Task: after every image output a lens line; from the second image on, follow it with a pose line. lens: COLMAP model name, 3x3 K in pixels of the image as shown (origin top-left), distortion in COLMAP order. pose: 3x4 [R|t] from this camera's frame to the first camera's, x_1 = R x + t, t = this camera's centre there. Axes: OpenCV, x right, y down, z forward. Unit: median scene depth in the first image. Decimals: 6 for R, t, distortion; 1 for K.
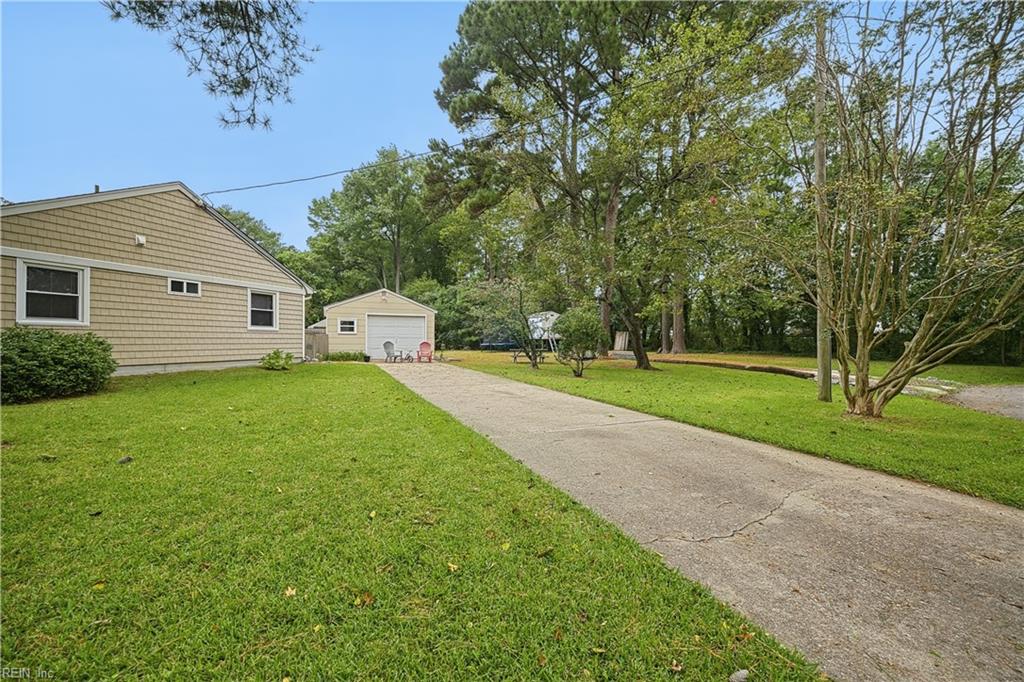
lens RADIAL K [[407.3, 0, 516.1], [0, 407.3, 340.6], [0, 0, 1]] dist [-0.001157, 0.001033]
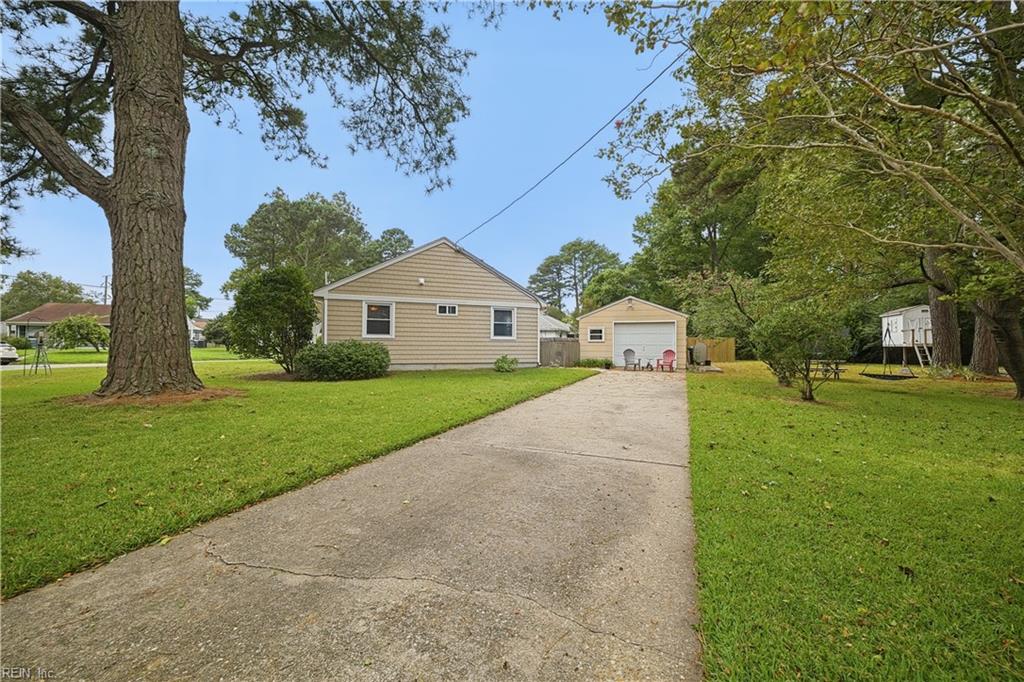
lens RADIAL K [[407.3, 0, 511.0], [0, 407.3, 342.6], [0, 0, 1]] dist [-0.001157, 0.001033]
pose [[0.676579, -0.008570, -0.736321, 0.298832], [-0.002646, 0.999898, -0.014070, 0.001866], [0.736366, 0.011468, 0.676487, 0.158408]]
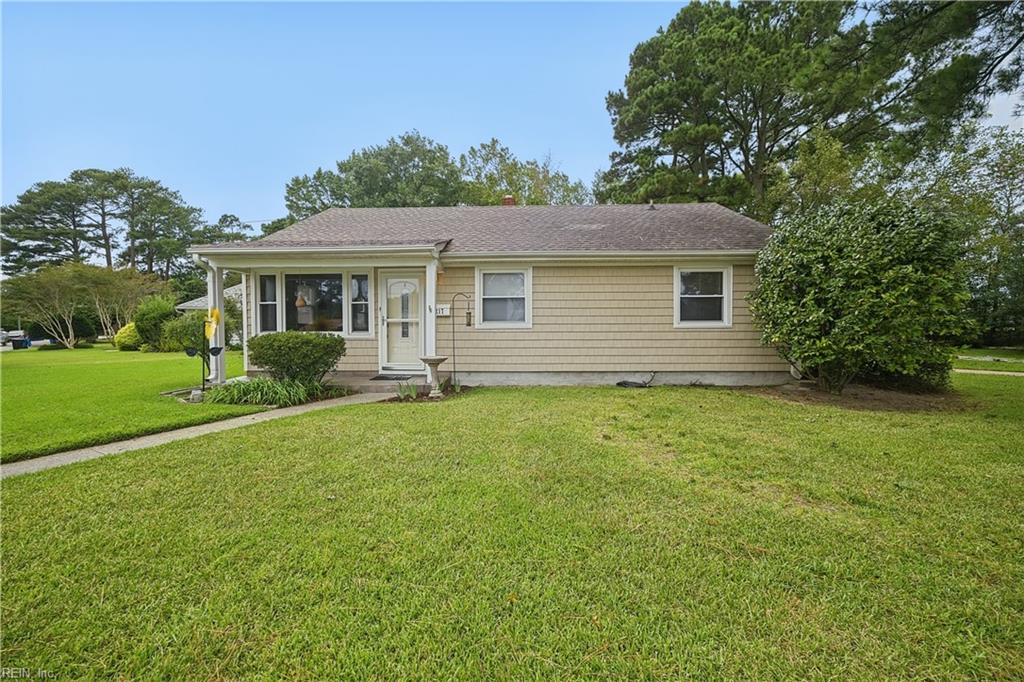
lens RADIAL K [[407.3, 0, 512.8], [0, 407.3, 339.4], [0, 0, 1]] dist [-0.001157, 0.001033]
pose [[0.958409, -0.014324, 0.285037, -1.363322], [0.009587, 0.999792, 0.018007, -0.021124], [-0.285236, -0.014525, 0.958347, 0.045415]]
